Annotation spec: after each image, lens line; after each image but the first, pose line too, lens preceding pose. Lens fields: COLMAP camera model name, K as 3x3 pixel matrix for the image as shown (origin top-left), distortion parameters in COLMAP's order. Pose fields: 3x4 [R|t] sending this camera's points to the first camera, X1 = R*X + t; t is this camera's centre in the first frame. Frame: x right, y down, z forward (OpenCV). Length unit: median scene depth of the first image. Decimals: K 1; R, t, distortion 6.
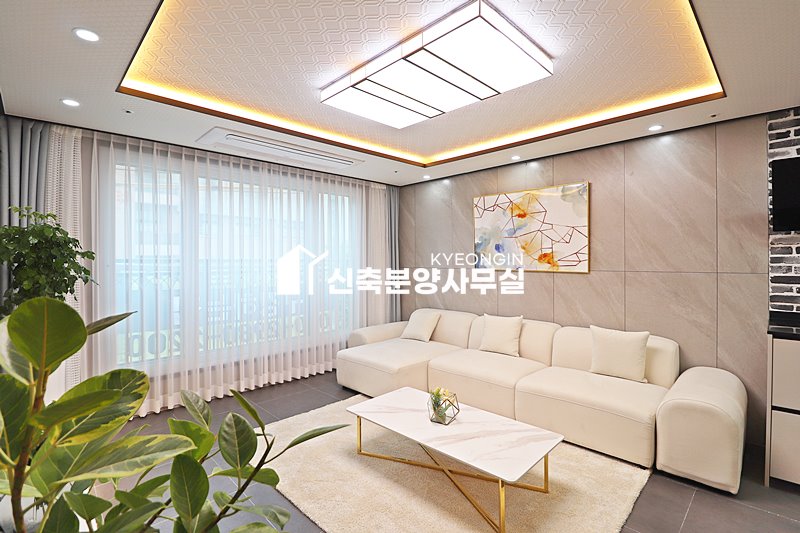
lens RADIAL K [[374.4, 0, 399.2], [0, 374.4, 260.1], [0, 0, 1]] dist [-0.012975, -0.000543]
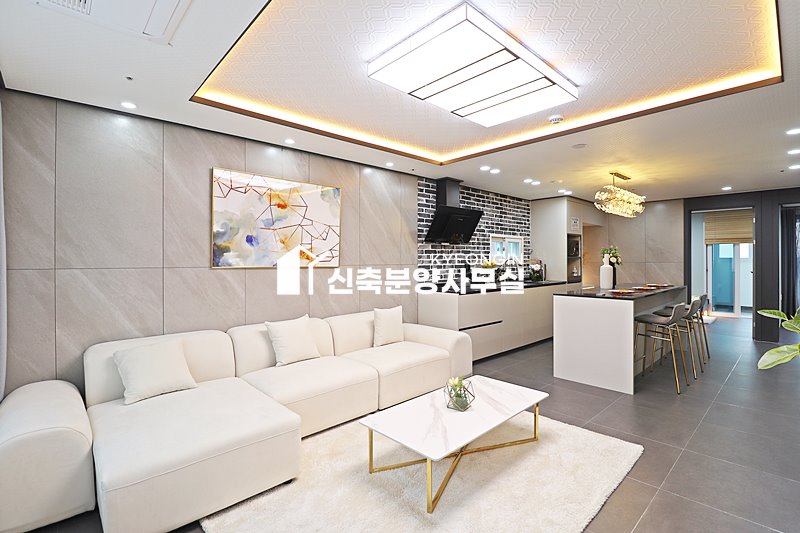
lens RADIAL K [[374.4, 0, 399.2], [0, 374.4, 260.1], [0, 0, 1]] dist [-0.012975, -0.000543]
pose [[0.029279, 0.004560, 0.999561, -0.605953], [0.002183, 0.999987, -0.004626, 0.016978], [-0.999569, 0.002317, 0.029269, 0.744300]]
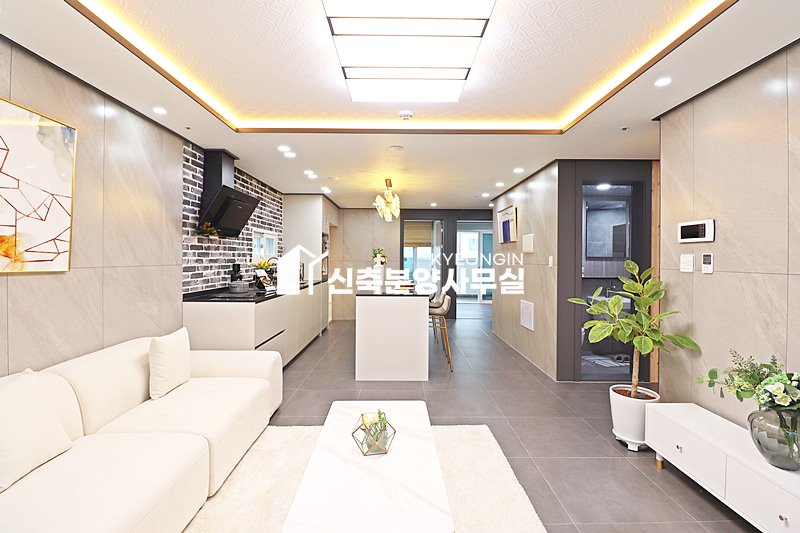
lens RADIAL K [[383.0, 0, 403.9], [0, 383.0, 260.6], [0, 0, 1]] dist [-0.013301, -0.001050]
pose [[-0.722565, -0.003634, 0.691294, -0.331469], [-0.003113, 0.999993, 0.002004, 0.011909], [-0.691296, -0.000704, -0.722571, 1.020594]]
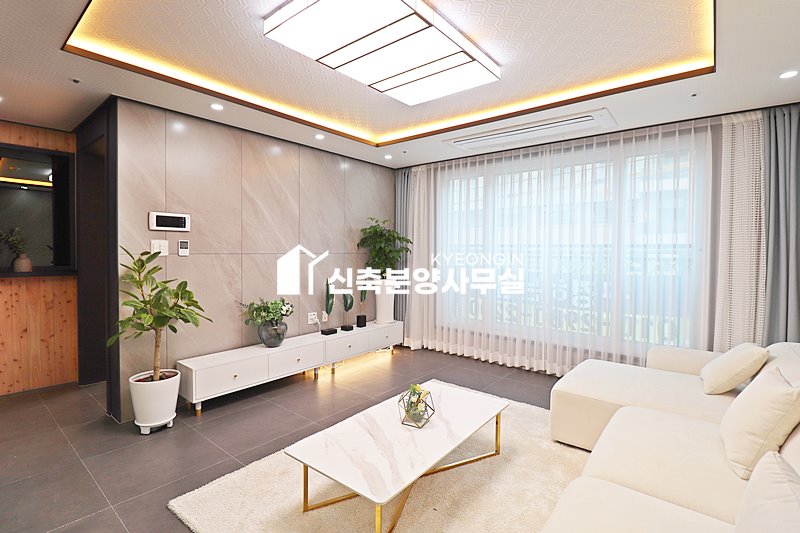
lens RADIAL K [[383.0, 0, 403.9], [0, 383.0, 260.6], [0, 0, 1]] dist [-0.013301, -0.001050]
pose [[0.114533, 0.034084, -0.992835, 0.657563], [-0.008938, 0.999406, 0.033279, 0.011578], [0.993379, 0.005062, 0.114770, 0.572135]]
